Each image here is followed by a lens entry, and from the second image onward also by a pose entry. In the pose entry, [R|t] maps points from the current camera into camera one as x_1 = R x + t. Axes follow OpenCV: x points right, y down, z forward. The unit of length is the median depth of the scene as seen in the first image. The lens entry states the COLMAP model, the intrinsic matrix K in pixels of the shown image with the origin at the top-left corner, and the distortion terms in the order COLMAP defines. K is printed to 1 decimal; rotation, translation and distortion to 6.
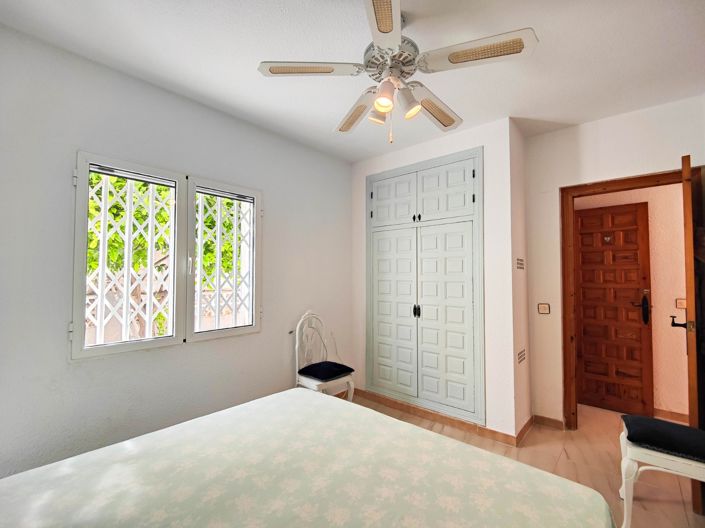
lens RADIAL K [[315.6, 0, 354.9], [0, 315.6, 266.7], [0, 0, 1]] dist [0.015969, -0.013453]
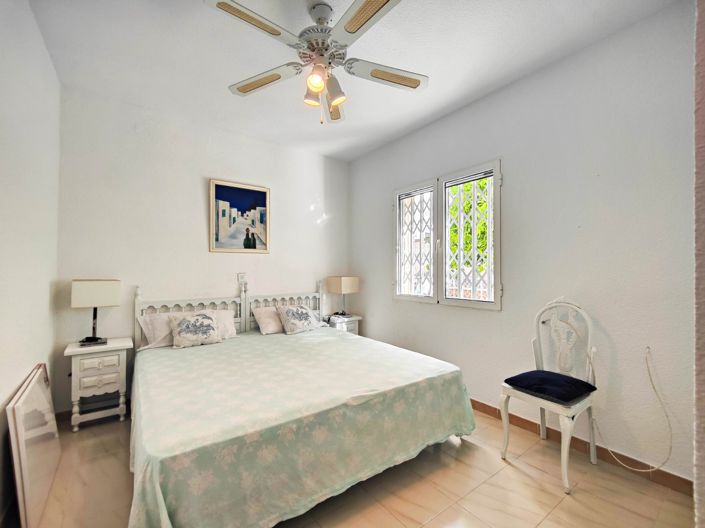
lens RADIAL K [[311.6, 0, 360.5], [0, 311.6, 267.9], [0, 0, 1]] dist [0.013477, -0.000575]
pose [[-0.208631, -0.008040, -0.977961, 0.802092], [0.027752, 0.999515, -0.014138, 0.096384], [0.977601, -0.030090, -0.208307, 0.935373]]
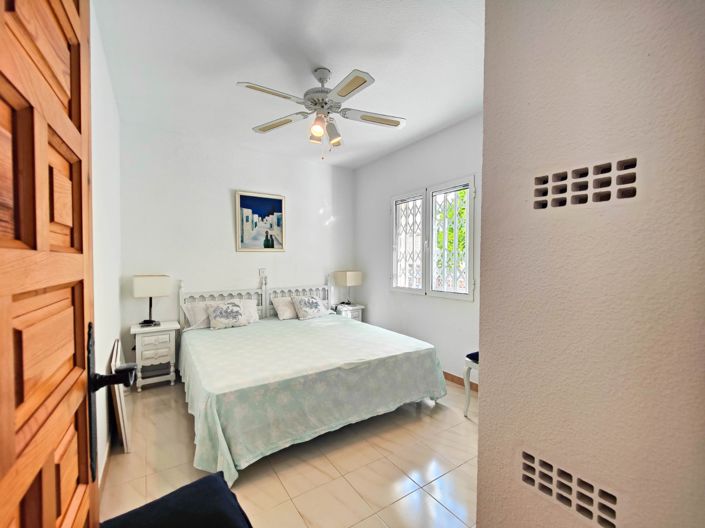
lens RADIAL K [[308.4, 0, 358.1], [0, 308.4, 266.2], [0, 0, 1]] dist [0.041324, -0.025600]
pose [[-0.262383, 0.016504, -0.964823, 1.016320], [0.028959, 0.999538, 0.009223, 0.070364], [0.964529, -0.025520, -0.262740, 1.056749]]
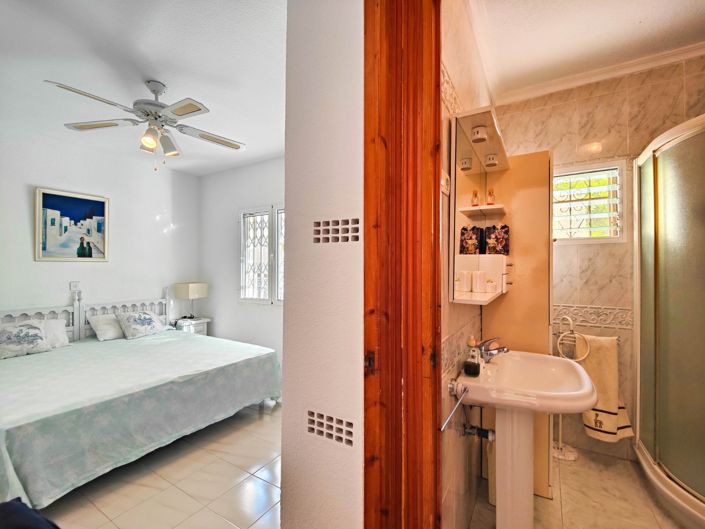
lens RADIAL K [[311.3, 0, 357.4], [0, 311.3, 267.7], [0, 0, 1]] dist [0.010282, -0.009944]
pose [[0.170348, -0.007998, -0.985352, 1.153418], [0.027612, 0.999613, -0.003340, 0.059836], [0.984997, -0.026639, 0.170503, 1.143917]]
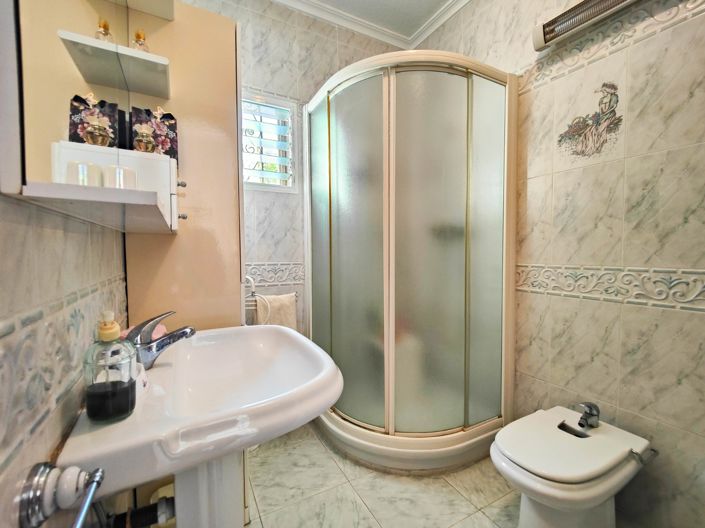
lens RADIAL K [[311.3, 0, 357.4], [0, 311.3, 267.2], [0, 0, 1]] dist [0.010282, -0.009944]
pose [[0.935307, 0.012254, -0.353626, 0.870677], [0.015552, 0.997011, 0.075681, 0.140245], [0.353496, -0.076285, 0.932320, 1.302224]]
